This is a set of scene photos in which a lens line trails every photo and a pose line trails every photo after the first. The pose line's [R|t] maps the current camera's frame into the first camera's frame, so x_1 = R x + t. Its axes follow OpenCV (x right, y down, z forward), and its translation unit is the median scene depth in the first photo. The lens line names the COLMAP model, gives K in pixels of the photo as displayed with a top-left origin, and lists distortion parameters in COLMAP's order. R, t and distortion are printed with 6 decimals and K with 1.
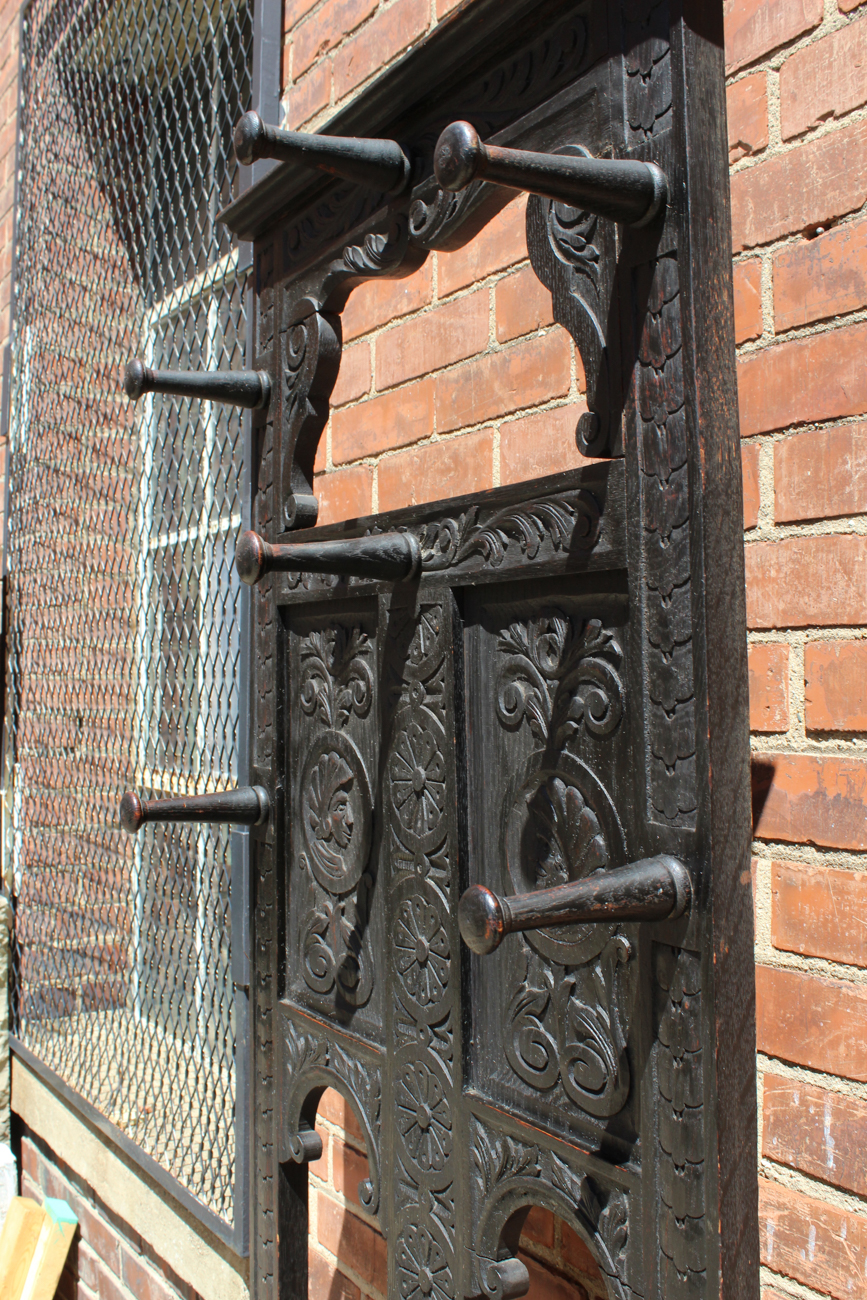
lens RADIAL K [[1269.0, 0, 434.3], [0, 1269.0, 670.5], [0, 0, 1]] dist [-0.114690, 0.002846]
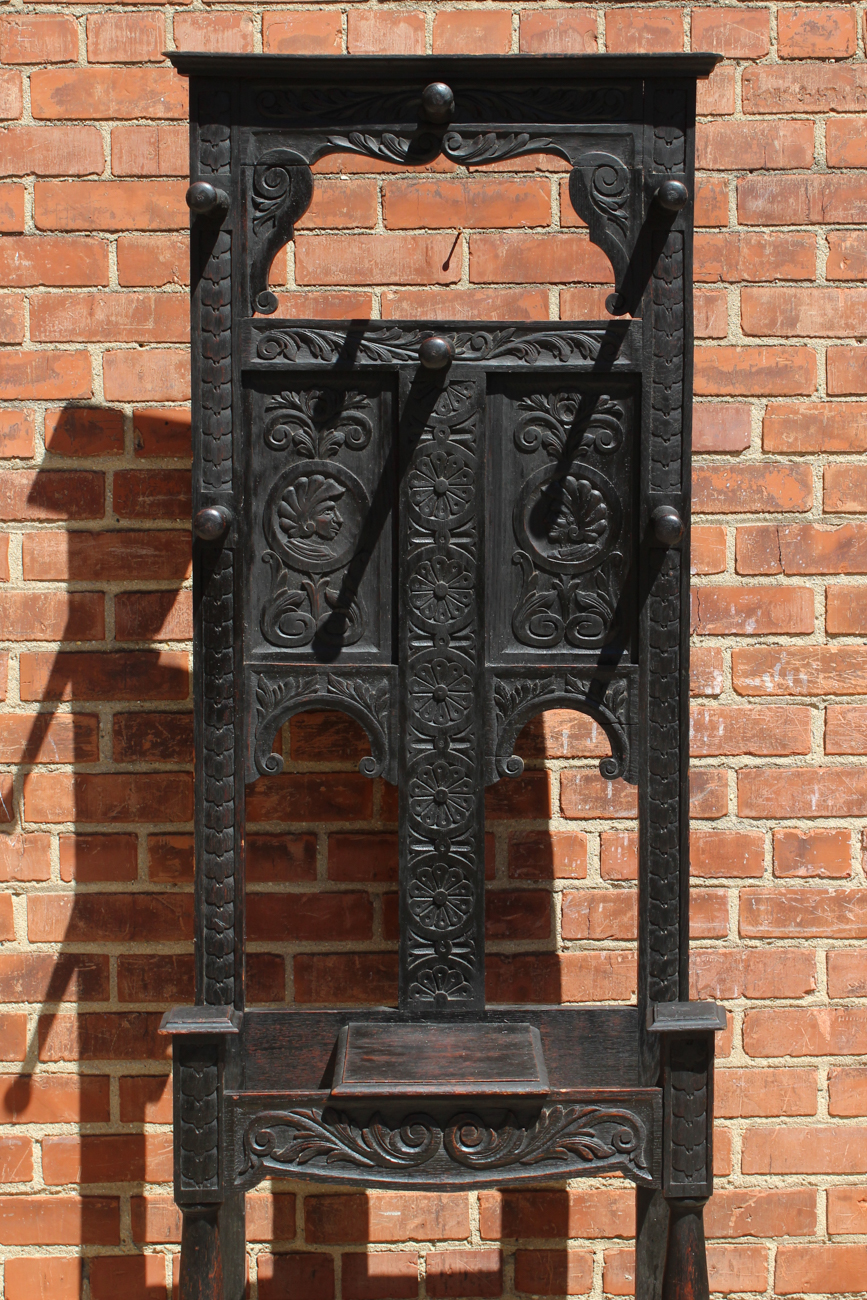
lens RADIAL K [[2557.4, 0, 468.7], [0, 2557.4, 559.8], [0, 0, 1]] dist [-0.043865, 0.175837]
pose [[0.534998, -0.047169, 0.843536, -2.989274], [-0.006212, 0.998194, 0.059757, -0.018166], [-0.844831, -0.037210, 0.533738, -0.864377]]
